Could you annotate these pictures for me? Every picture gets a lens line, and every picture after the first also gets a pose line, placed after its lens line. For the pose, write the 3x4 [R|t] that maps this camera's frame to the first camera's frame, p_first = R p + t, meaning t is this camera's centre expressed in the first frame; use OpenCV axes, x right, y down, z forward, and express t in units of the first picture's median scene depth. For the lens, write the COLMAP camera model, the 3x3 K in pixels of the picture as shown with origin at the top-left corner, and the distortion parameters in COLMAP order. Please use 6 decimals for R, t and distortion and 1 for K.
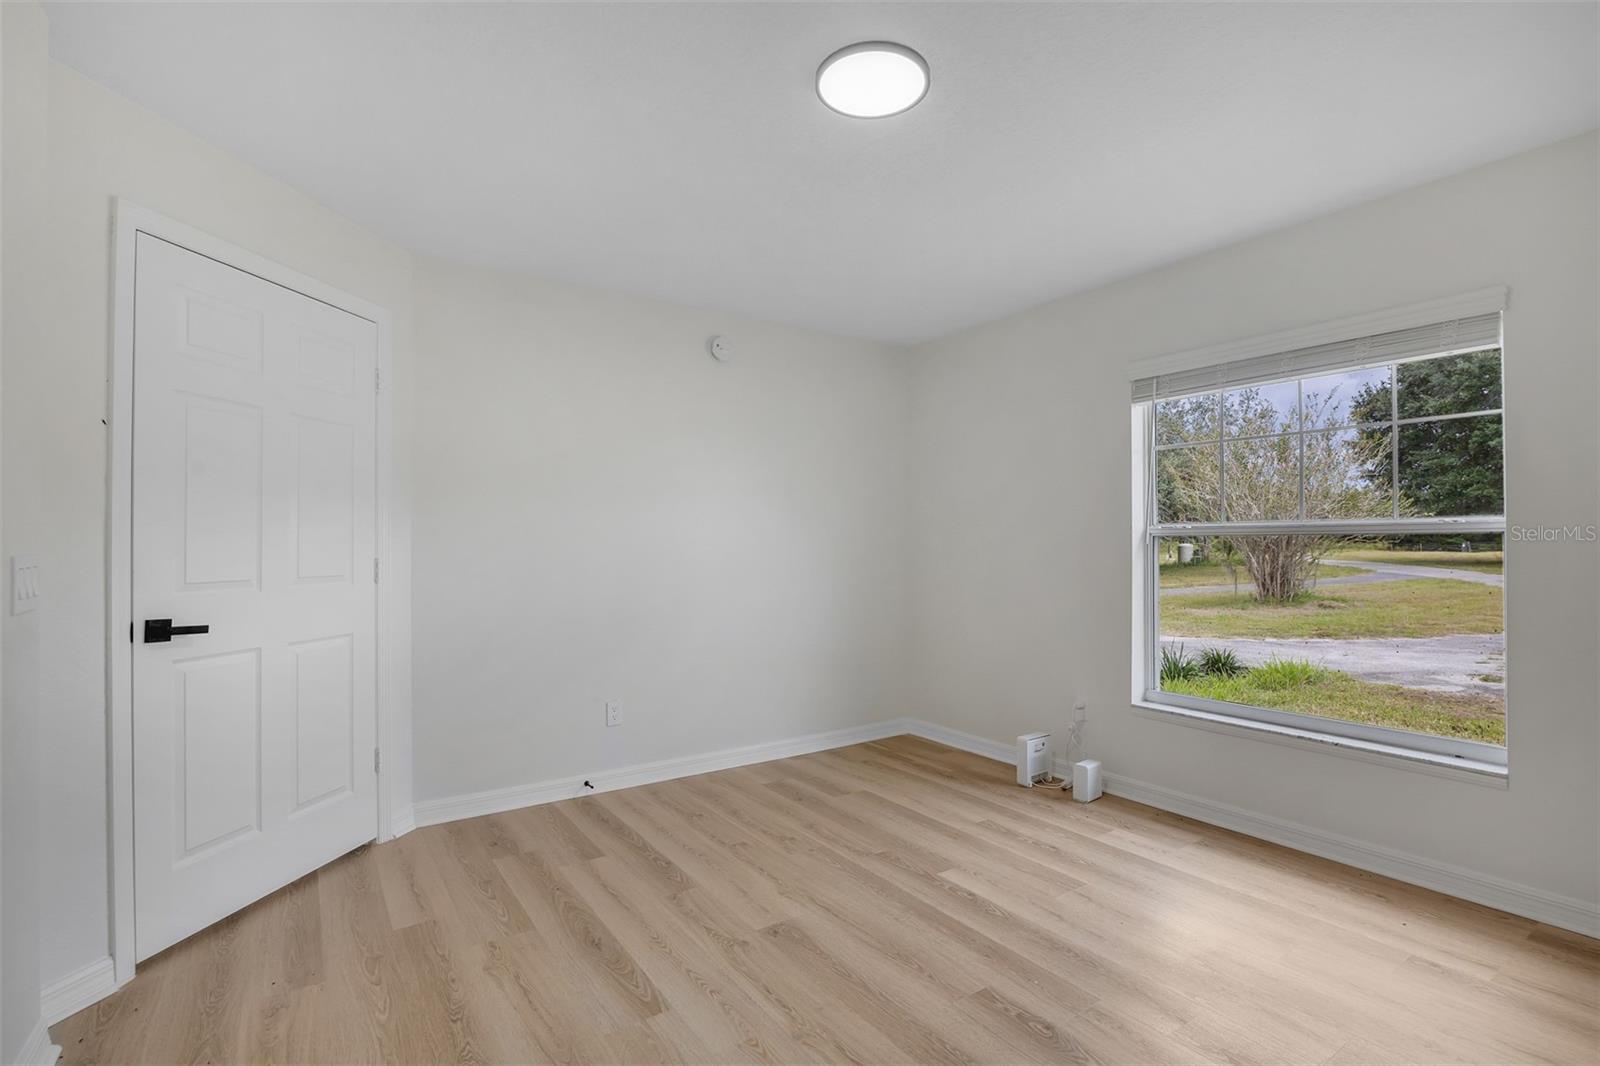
lens RADIAL K [[731.1, 0, 795.5], [0, 731.1, 535.5], [0, 0, 1]] dist [-0.018723, 0.000530]
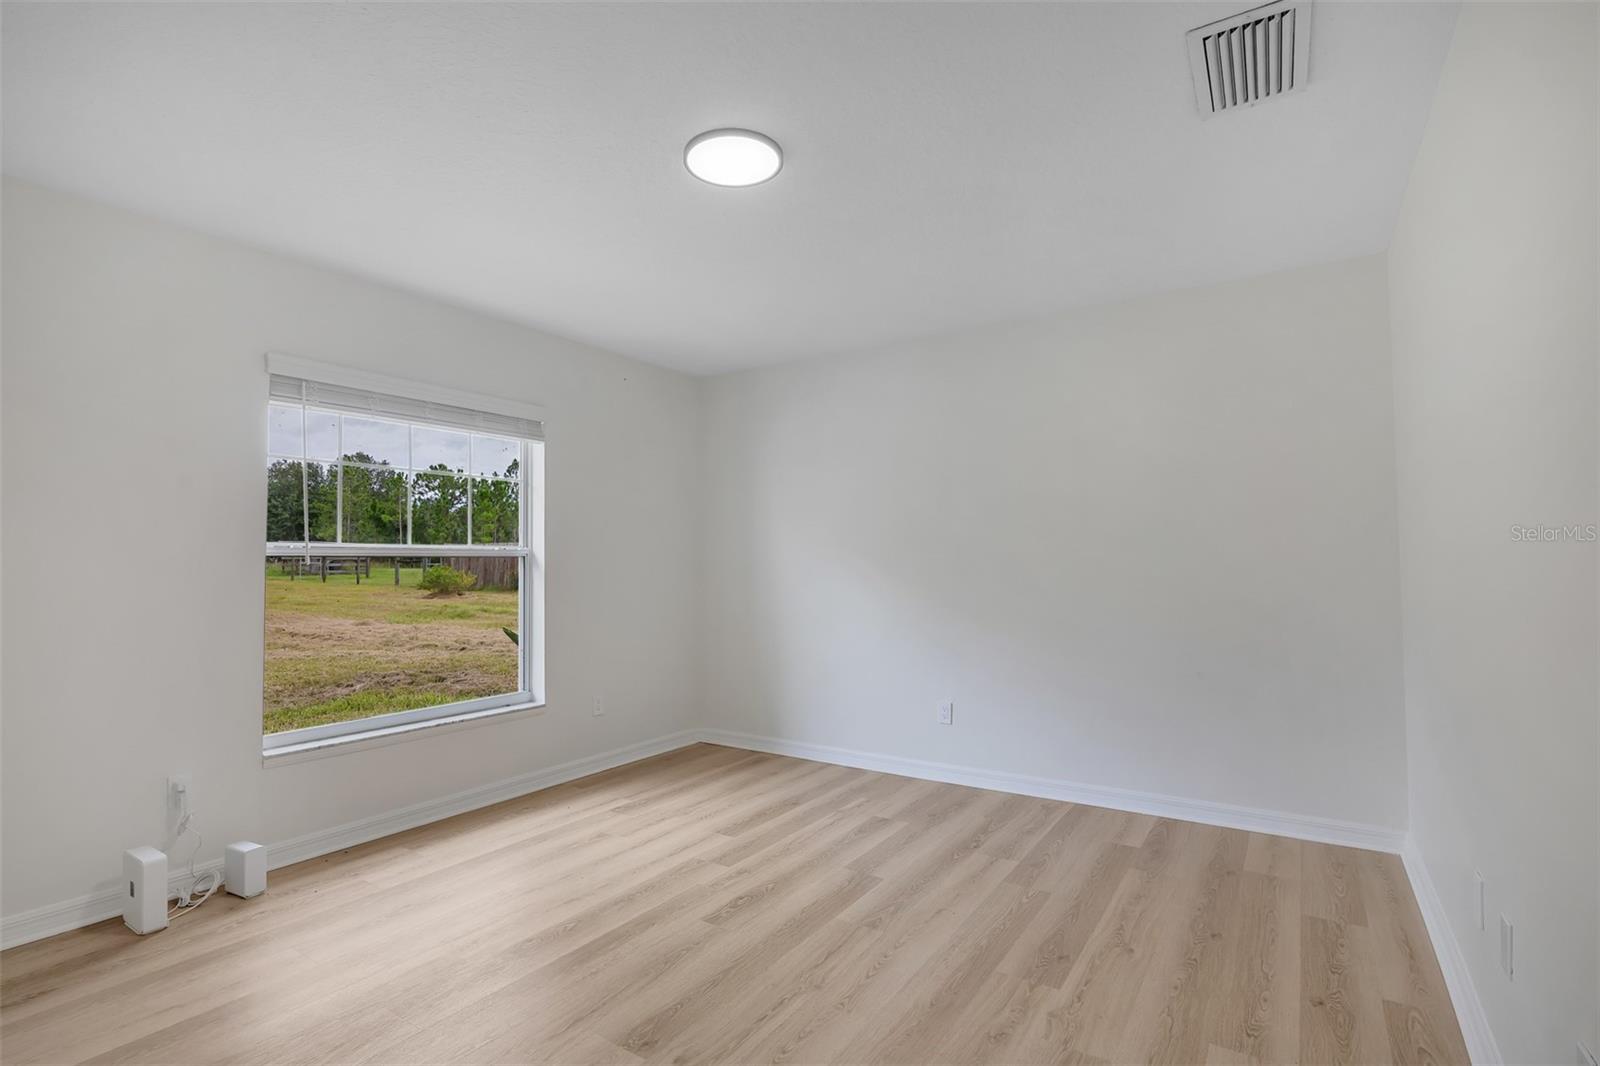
lens RADIAL K [[731.1, 0, 795.5], [0, 731.1, 535.5], [0, 0, 1]] dist [-0.018723, 0.000530]
pose [[-0.341103, 0.036196, 0.939329, -0.710181], [0.000470, 0.999265, -0.038335, 0.009680], [-0.940026, -0.012635, -0.340869, 0.926954]]
